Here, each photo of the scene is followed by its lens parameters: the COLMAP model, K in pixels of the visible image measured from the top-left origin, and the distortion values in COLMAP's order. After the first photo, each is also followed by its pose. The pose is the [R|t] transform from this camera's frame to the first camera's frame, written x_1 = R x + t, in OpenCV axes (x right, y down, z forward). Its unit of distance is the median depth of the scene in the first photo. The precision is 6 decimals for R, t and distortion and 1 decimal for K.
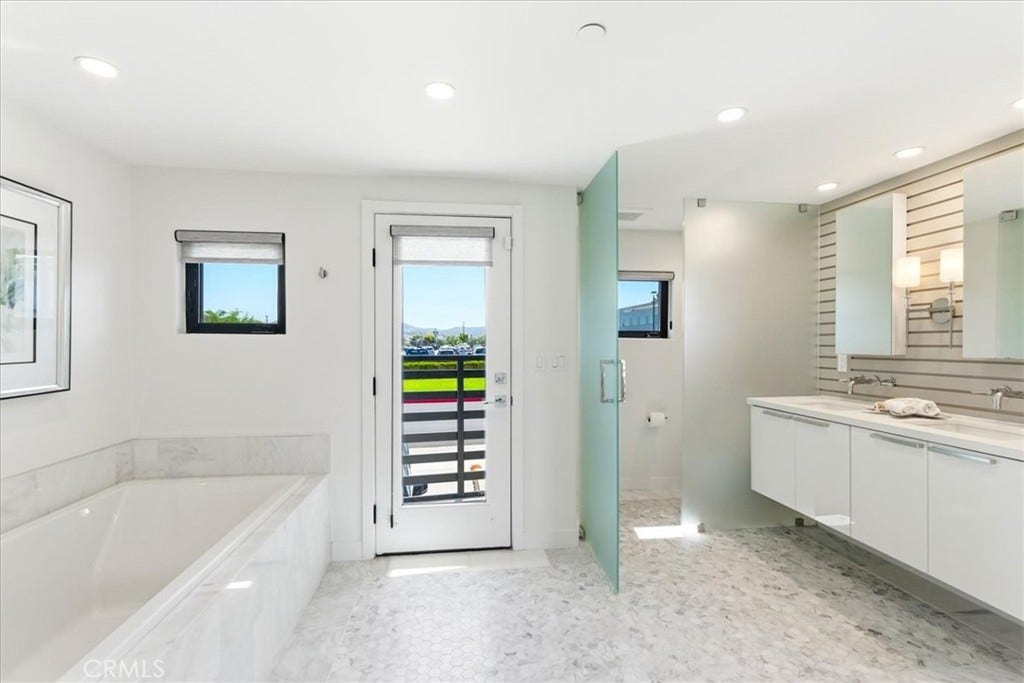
lens RADIAL K [[467.7, 0, 511.5], [0, 467.7, 338.7], [0, 0, 1]] dist [0.002099, 0.000812]
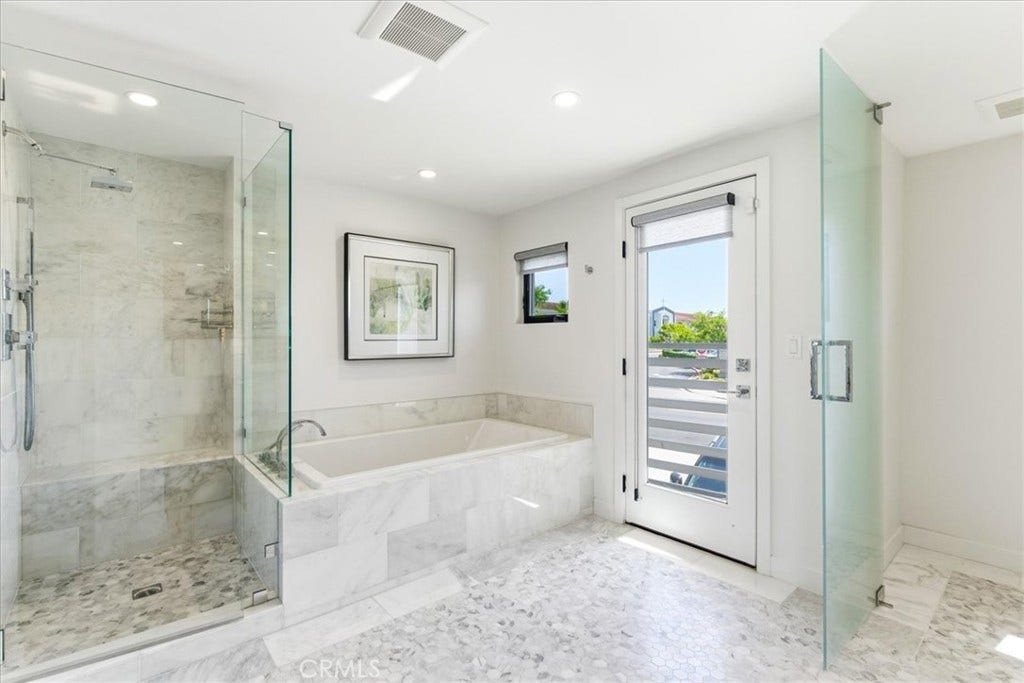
lens RADIAL K [[467.7, 0, 510.7], [0, 467.7, 335.7], [0, 0, 1]] dist [0.002099, 0.000812]
pose [[0.543280, -0.009878, -0.839493, 0.507815], [0.005554, 0.999951, -0.008171, 0.038286], [0.839533, -0.000223, 0.543309, 0.191272]]
